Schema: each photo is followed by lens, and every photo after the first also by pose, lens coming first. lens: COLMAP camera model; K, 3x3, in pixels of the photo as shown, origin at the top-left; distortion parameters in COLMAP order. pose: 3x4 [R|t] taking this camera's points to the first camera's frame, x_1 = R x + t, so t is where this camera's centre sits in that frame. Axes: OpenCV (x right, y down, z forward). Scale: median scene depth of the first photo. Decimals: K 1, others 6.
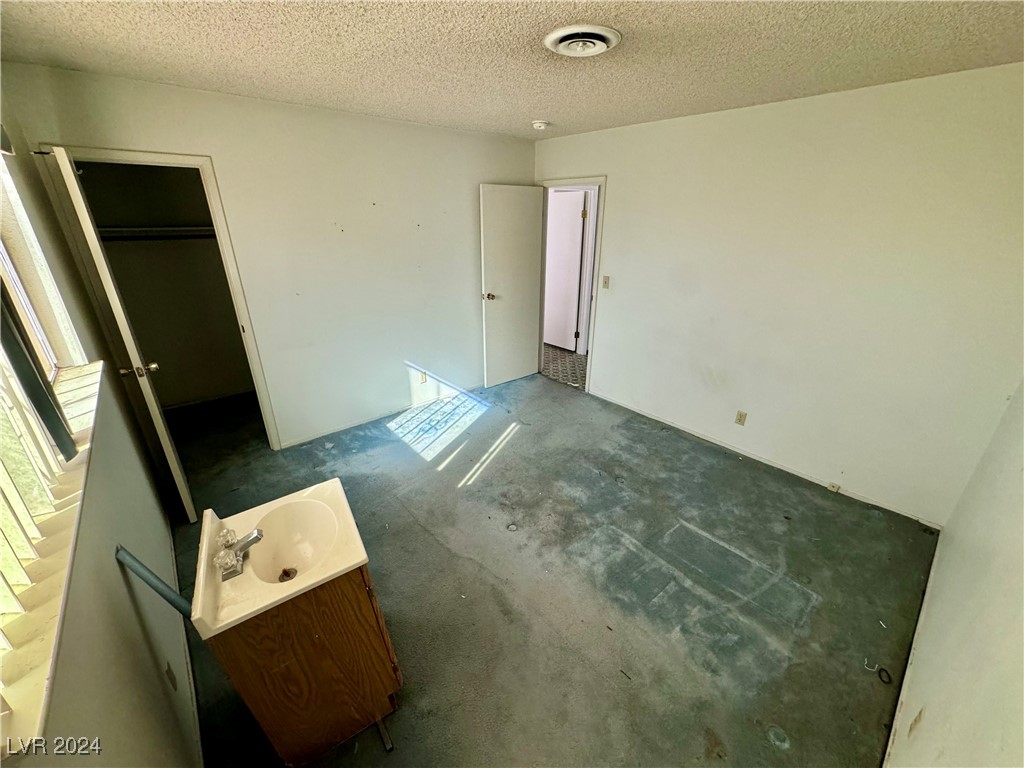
lens RADIAL K [[408.6, 0, 512.0], [0, 408.6, 384.0], [0, 0, 1]] dist [-0.003051, 0.000401]
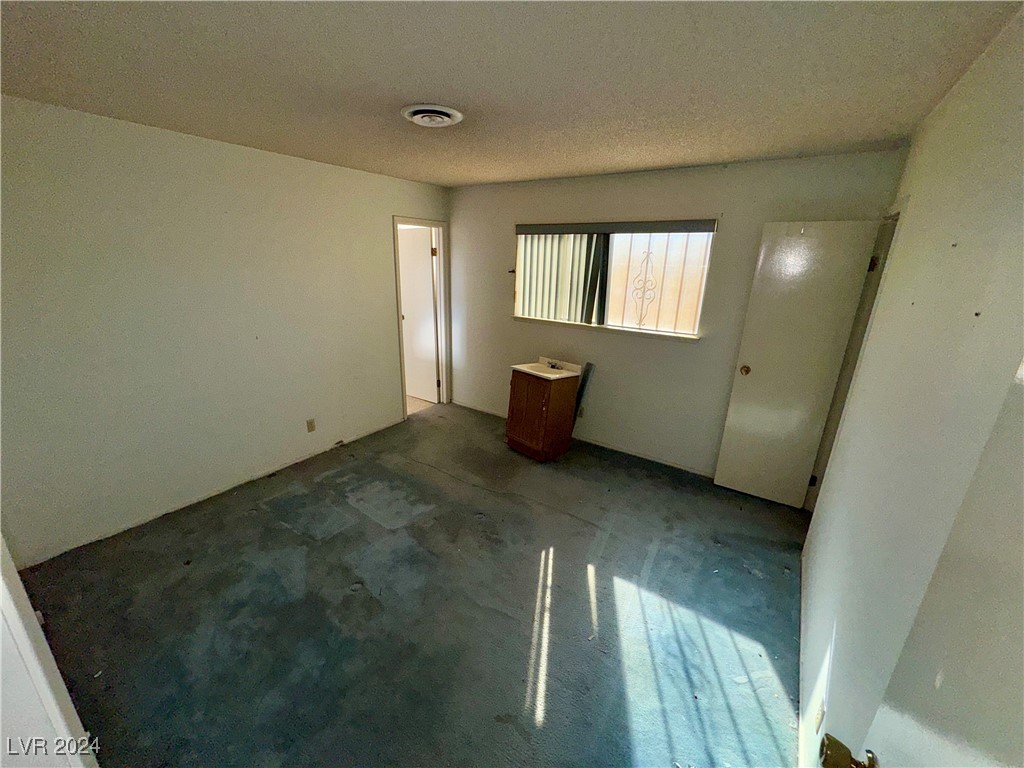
lens RADIAL K [[408.6, 0, 512.0], [0, 408.6, 384.0], [0, 0, 1]] dist [-0.003051, 0.000401]
pose [[-0.968135, 0.048240, -0.245737, 0.130103], [-0.122890, 0.763484, 0.634027, -0.476306], [0.218202, 0.644023, -0.733228, 1.138806]]
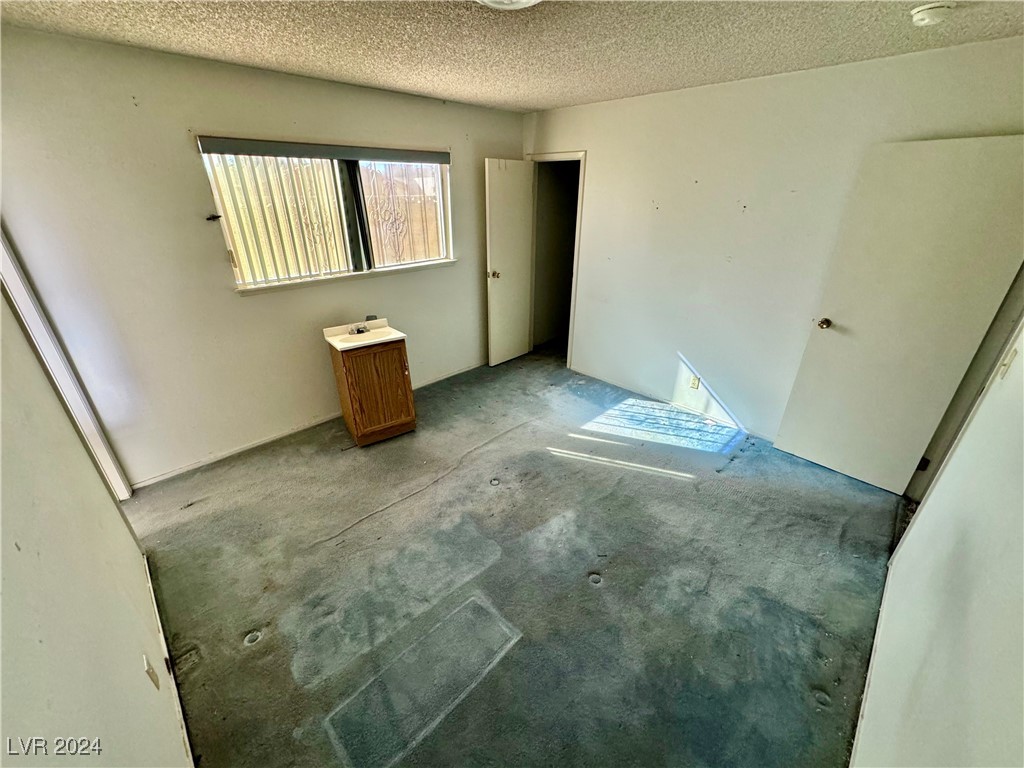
lens RADIAL K [[408.6, 0, 512.0], [0, 408.6, 384.0], [0, 0, 1]] dist [-0.003051, 0.000401]
pose [[0.071338, 0.420658, -0.904410, 0.617941], [-0.388550, 0.846816, 0.363223, -0.199931], [0.918662, 0.325497, 0.223857, 0.498216]]
